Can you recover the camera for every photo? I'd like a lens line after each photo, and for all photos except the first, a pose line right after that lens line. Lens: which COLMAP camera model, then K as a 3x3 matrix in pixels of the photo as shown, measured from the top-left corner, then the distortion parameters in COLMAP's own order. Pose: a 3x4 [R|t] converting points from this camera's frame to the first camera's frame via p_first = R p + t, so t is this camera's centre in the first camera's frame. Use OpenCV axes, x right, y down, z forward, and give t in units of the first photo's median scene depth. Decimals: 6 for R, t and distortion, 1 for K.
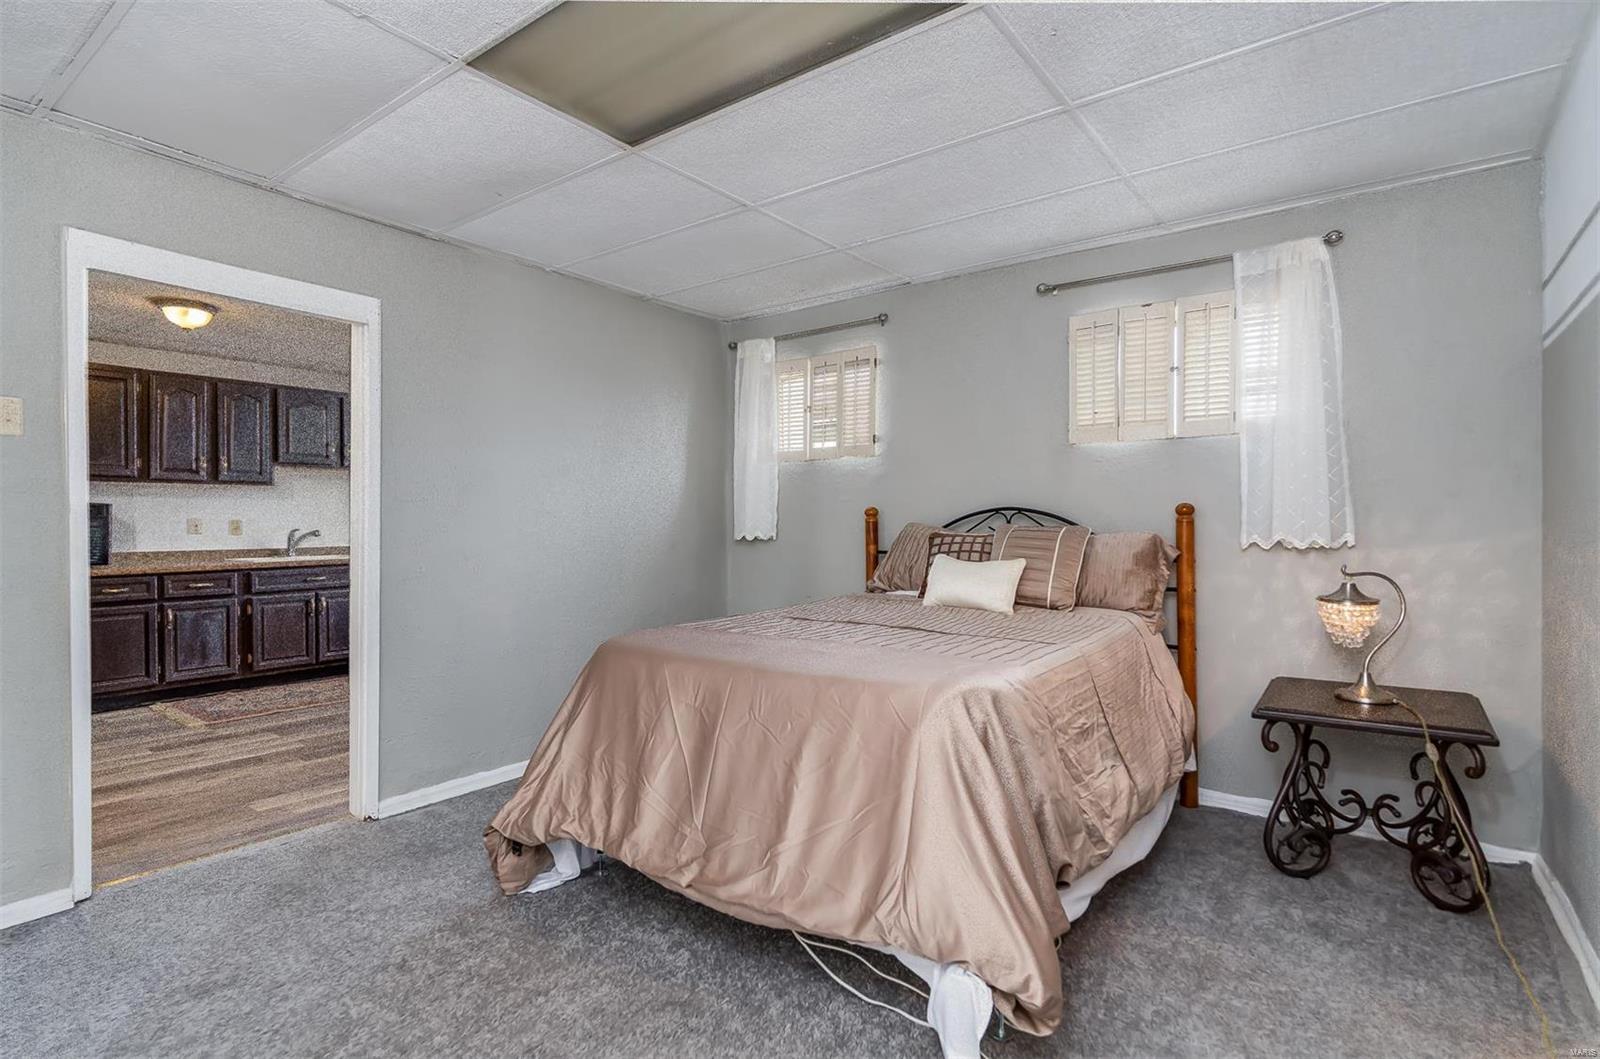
lens RADIAL K [[811.6, 0, 784.1], [0, 811.6, 521.6], [0, 0, 1]] dist [0.012787, 0.001893]
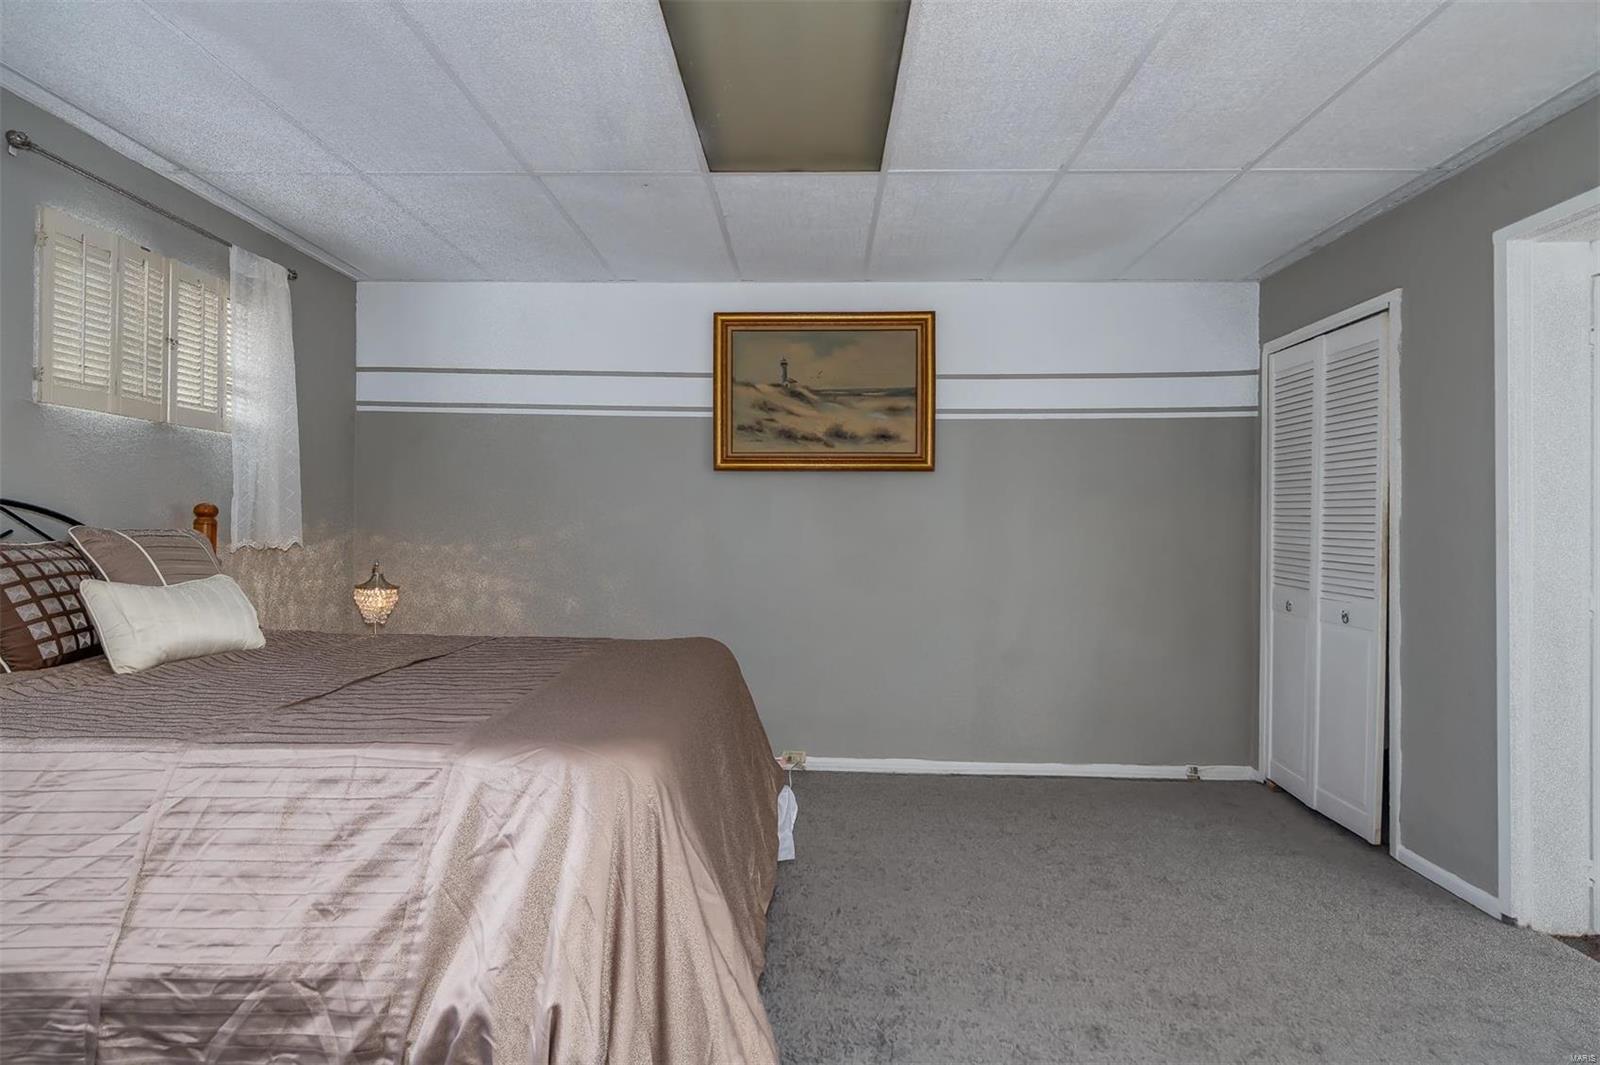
lens RADIAL K [[750.7, 0, 797.4], [0, 750.7, 530.4], [0, 0, 1]] dist [-0.000101, -0.000146]
pose [[-0.603116, -0.002421, 0.797650, -0.504555], [-0.008211, 0.999961, -0.003174, 0.004329], [-0.797611, -0.008464, -0.603112, 0.914525]]
